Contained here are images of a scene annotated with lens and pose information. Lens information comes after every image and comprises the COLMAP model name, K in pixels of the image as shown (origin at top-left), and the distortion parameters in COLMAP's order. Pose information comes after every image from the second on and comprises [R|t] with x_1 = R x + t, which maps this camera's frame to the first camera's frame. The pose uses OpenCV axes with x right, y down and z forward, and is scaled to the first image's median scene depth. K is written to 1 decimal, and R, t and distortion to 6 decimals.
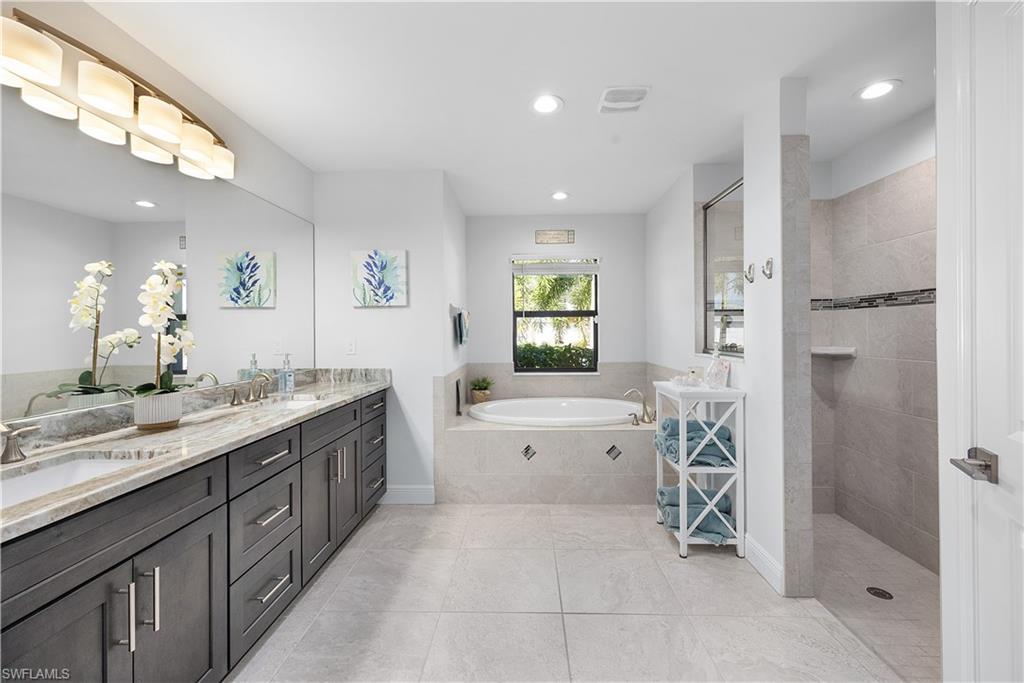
lens RADIAL K [[406.7, 0, 512.2], [0, 406.7, 337.6], [0, 0, 1]] dist [0.000197, -0.000103]
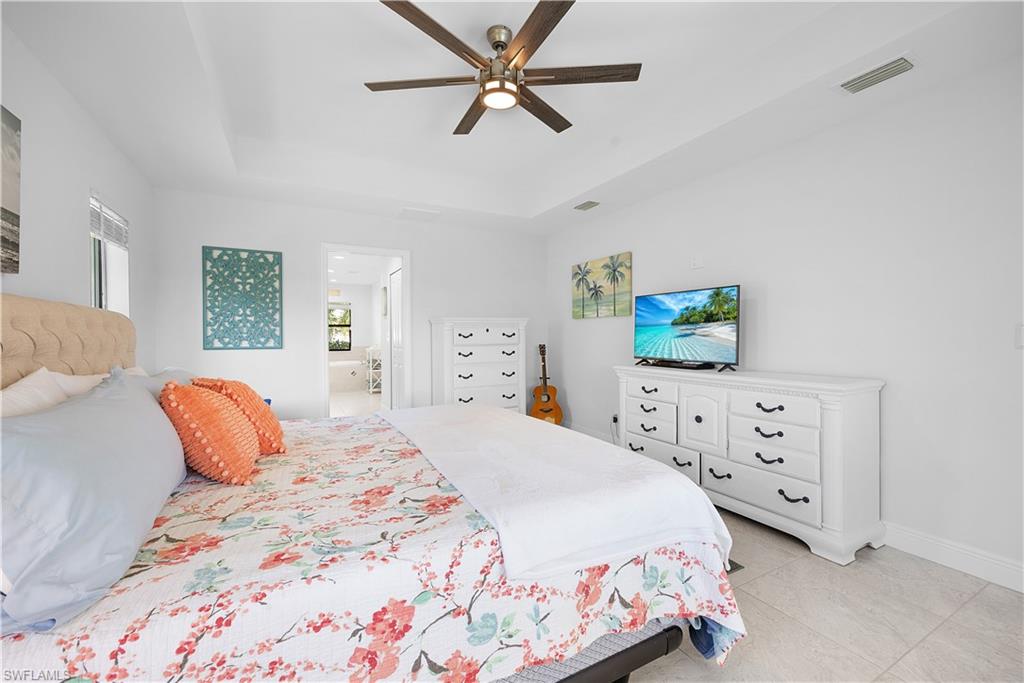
lens RADIAL K [[406.7, 0, 512.2], [0, 406.7, 337.6], [0, 0, 1]] dist [0.000197, -0.000103]
pose [[0.859949, -0.007241, 0.510328, -0.266568], [0.010578, 0.999937, -0.003637, 0.039202], [-0.510270, 0.008526, 0.859972, -2.153590]]
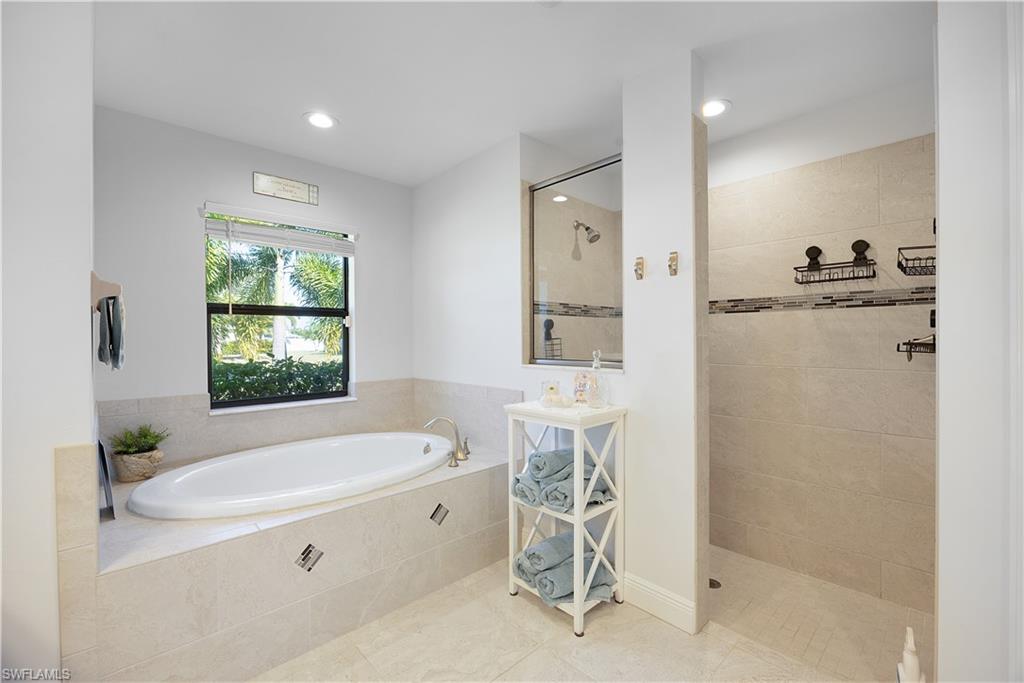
lens RADIAL K [[432.2, 0, 510.9], [0, 432.2, 344.7], [0, 0, 1]] dist [-0.010968, -0.000028]
pose [[0.704363, -0.007294, 0.709802, -0.178458], [0.012355, 0.999922, -0.001985, 0.000359], [-0.709732, 0.010167, 0.704398, 0.398522]]
